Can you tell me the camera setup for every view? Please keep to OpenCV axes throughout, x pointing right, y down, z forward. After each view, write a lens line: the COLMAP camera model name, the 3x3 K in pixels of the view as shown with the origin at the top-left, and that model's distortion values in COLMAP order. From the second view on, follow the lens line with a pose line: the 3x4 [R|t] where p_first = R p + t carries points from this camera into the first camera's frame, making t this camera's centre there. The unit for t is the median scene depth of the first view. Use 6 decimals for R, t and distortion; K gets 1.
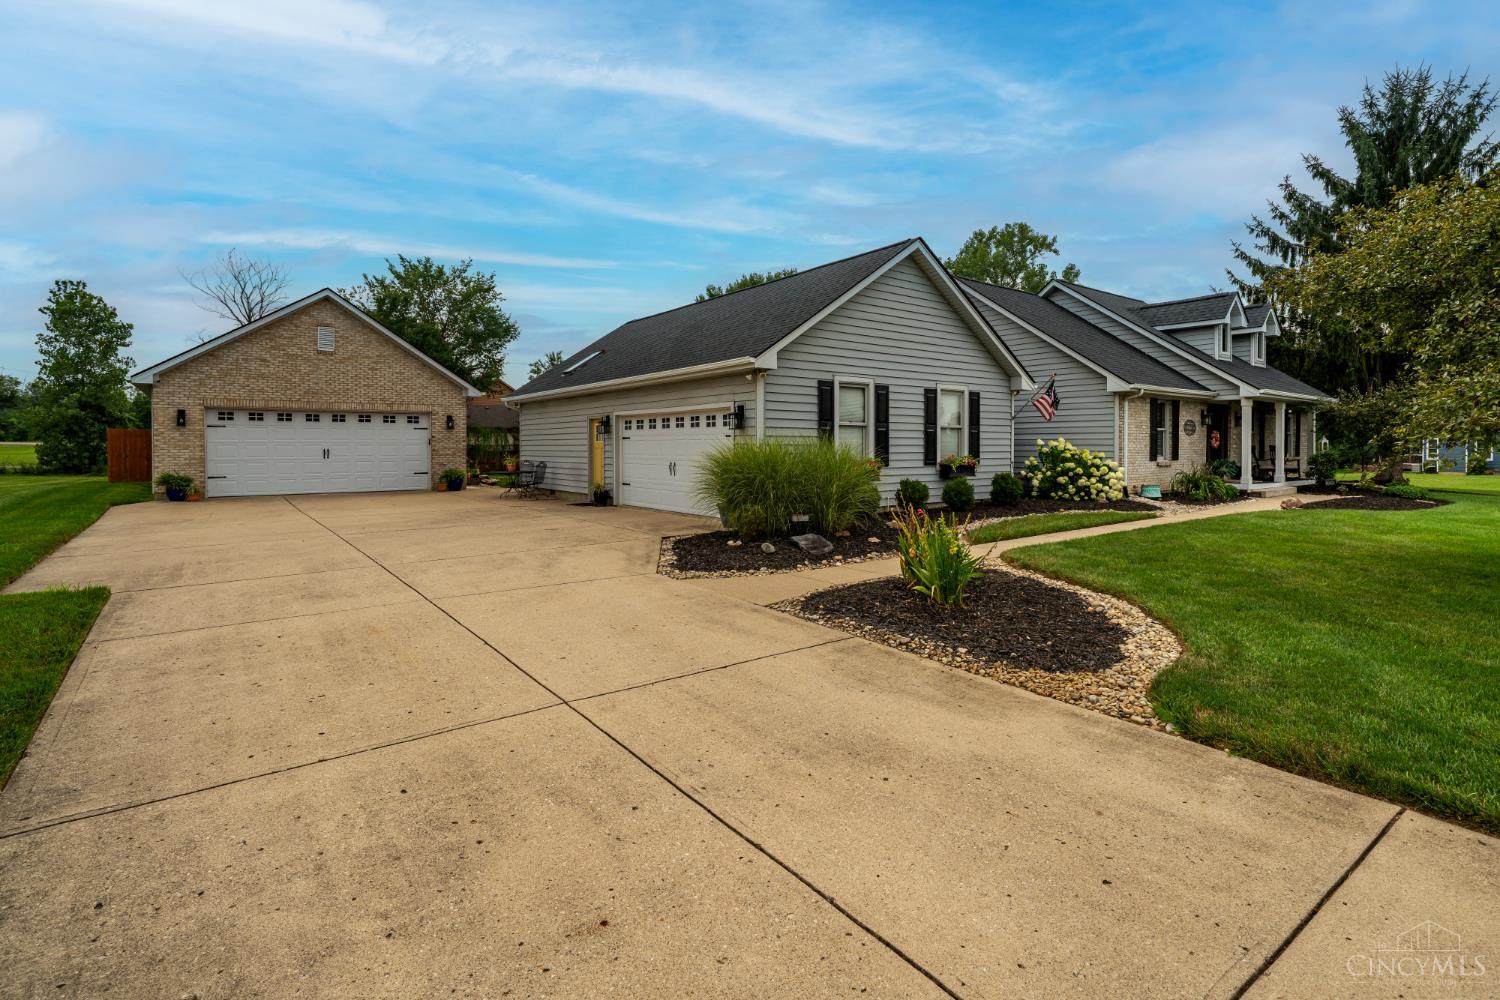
lens RADIAL K [[727.3, 0, 777.6], [0, 727.3, 450.8], [0, 0, 1]] dist [0.000503, -0.000015]
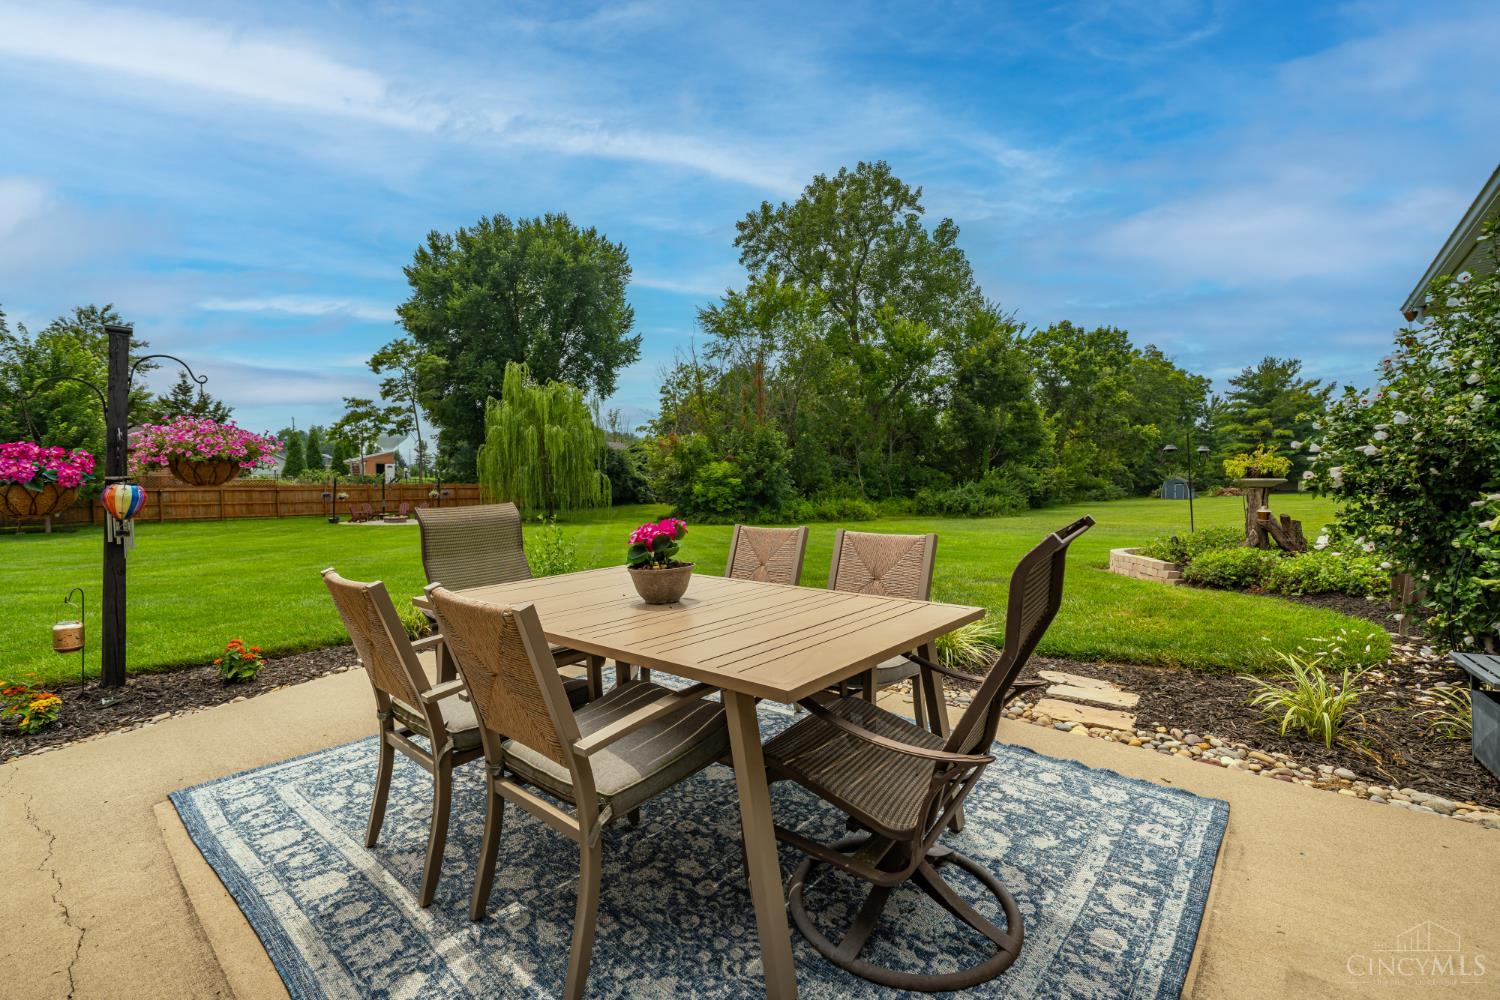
lens RADIAL K [[730.2, 0, 729.1], [0, 730.2, 501.7], [0, 0, 1]] dist [0.003211, 0.000676]
pose [[0.982599, -0.017730, 0.184892, 0.049197], [0.011687, 0.999363, 0.033722, -0.000856], [-0.185372, -0.030974, 0.982180, 0.313509]]
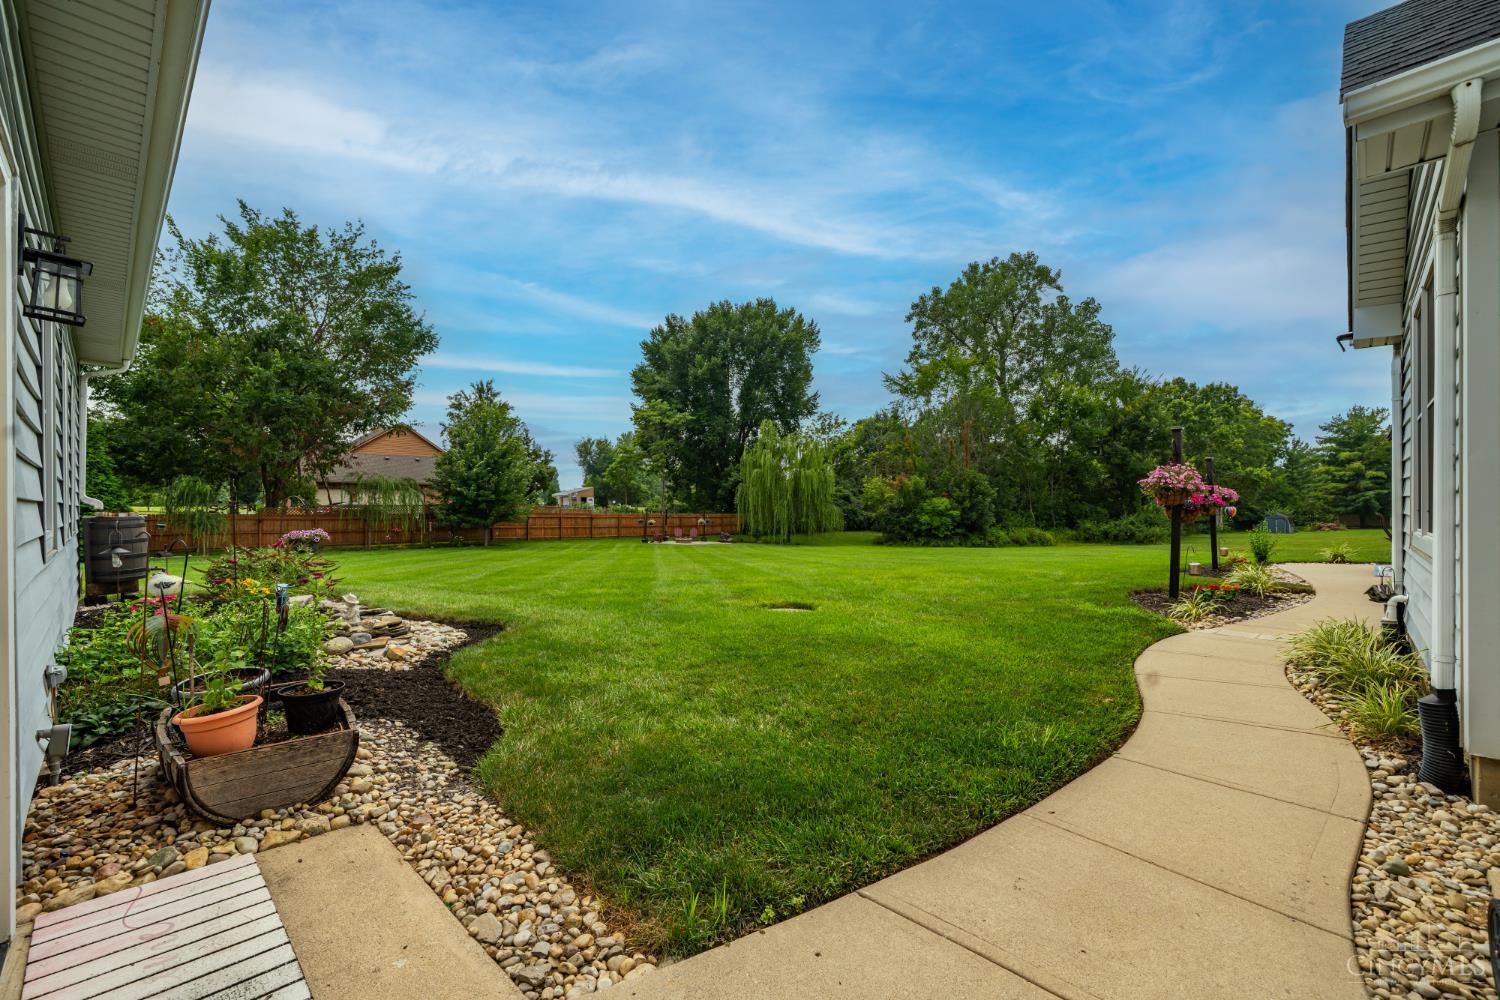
lens RADIAL K [[676.3, 0, 755.4], [0, 676.3, 500.2], [0, 0, 1]] dist [0.003757, 0.000444]
pose [[0.993072, -0.003047, 0.117466, -0.095116], [0.005026, 0.999850, -0.016555, -0.000225], [-0.117398, 0.017031, 0.992939, 0.238071]]
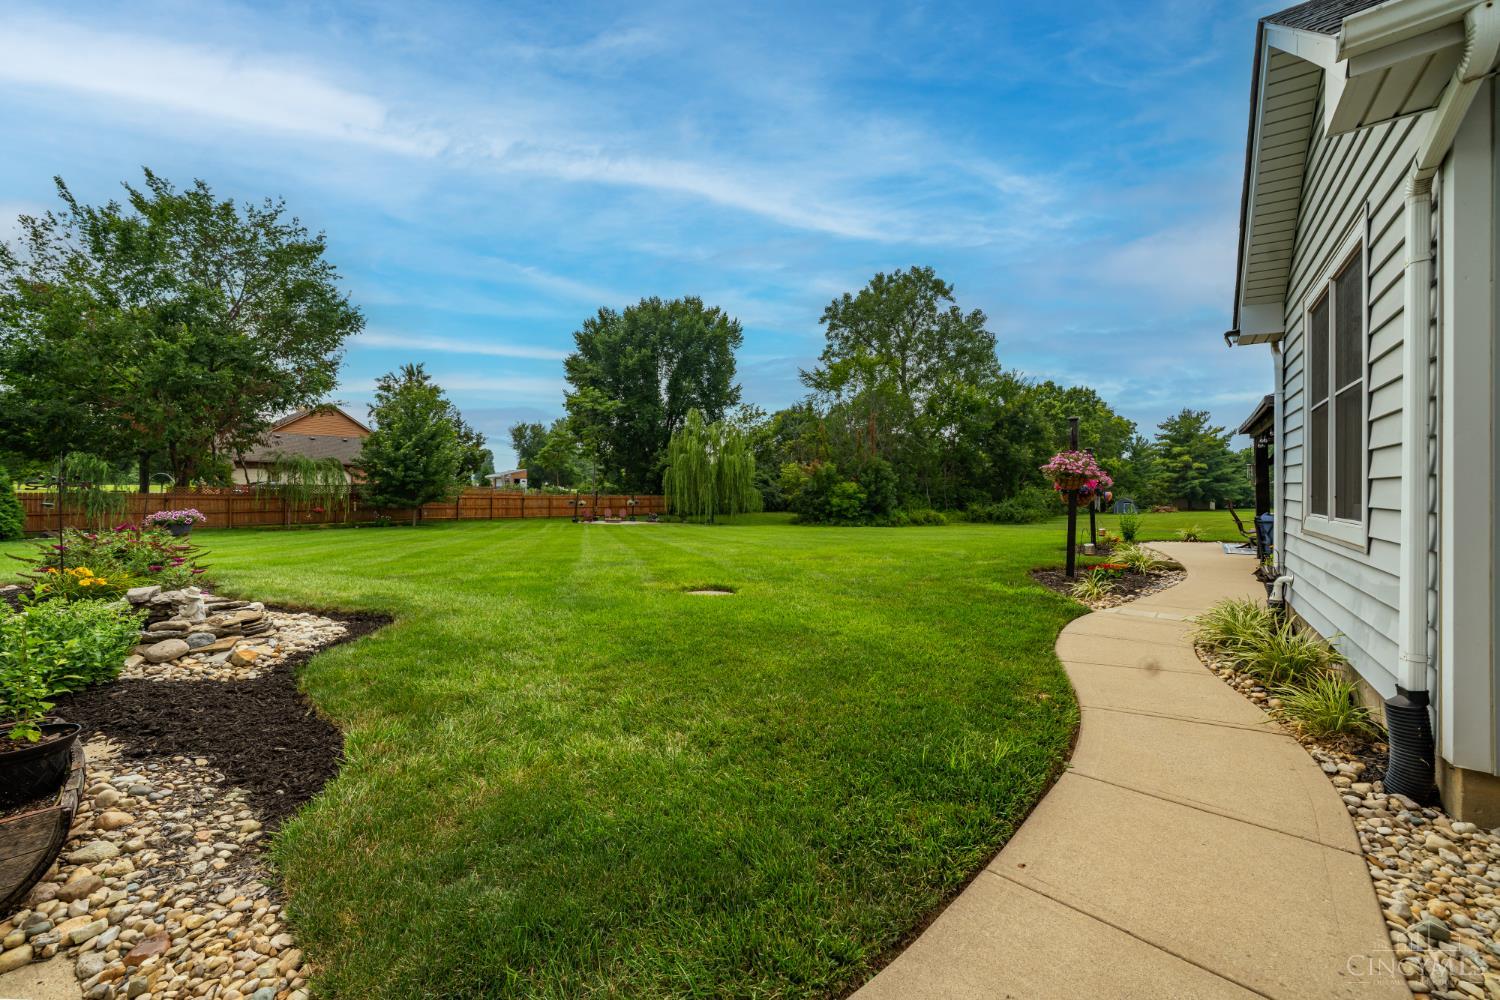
lens RADIAL K [[617.0, 0, 759.2], [0, 617.0, 481.3], [0, 0, 1]] dist [0.002472, -0.000380]
pose [[0.970956, 0.005898, 0.239184, -0.093444], [-0.001167, 0.999801, -0.019919, -0.000195], [-0.239254, 0.019061, 0.970770, 0.245715]]
